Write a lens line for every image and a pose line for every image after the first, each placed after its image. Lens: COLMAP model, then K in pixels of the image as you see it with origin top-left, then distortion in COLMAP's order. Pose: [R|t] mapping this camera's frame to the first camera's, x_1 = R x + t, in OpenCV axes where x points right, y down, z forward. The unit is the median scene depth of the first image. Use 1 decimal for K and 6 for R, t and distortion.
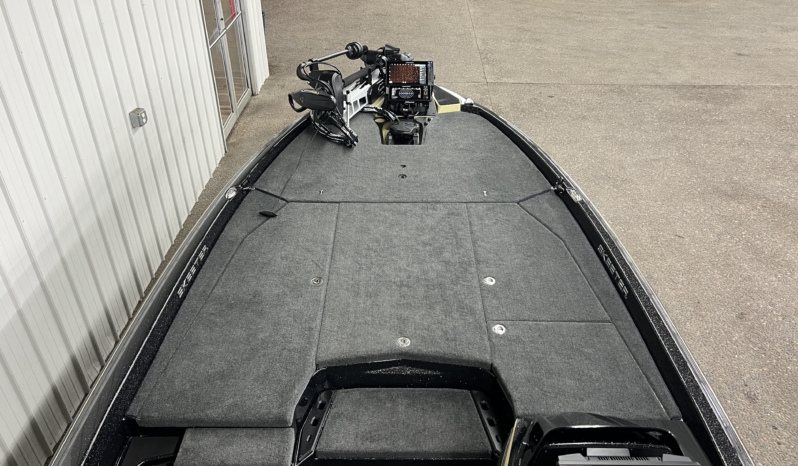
lens RADIAL K [[623.7, 0, 403.1], [0, 623.7, 232.5], [0, 0, 1]] dist [0.058736, -0.071283]
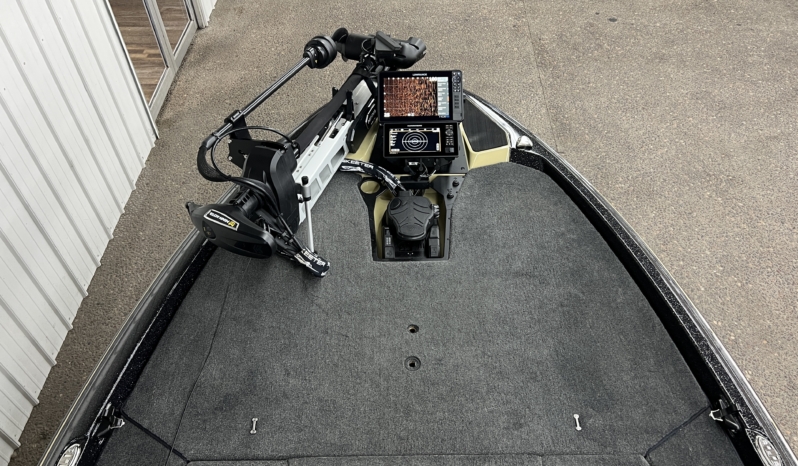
lens RADIAL K [[623.7, 0, 397.1], [0, 623.7, 232.2], [0, 0, 1]] dist [0.058736, -0.071283]
pose [[0.999654, -0.017549, -0.019575, -0.001286], [0.021525, 0.973843, 0.226202, -0.265555], [0.015094, -0.226545, 0.973884, 0.429265]]
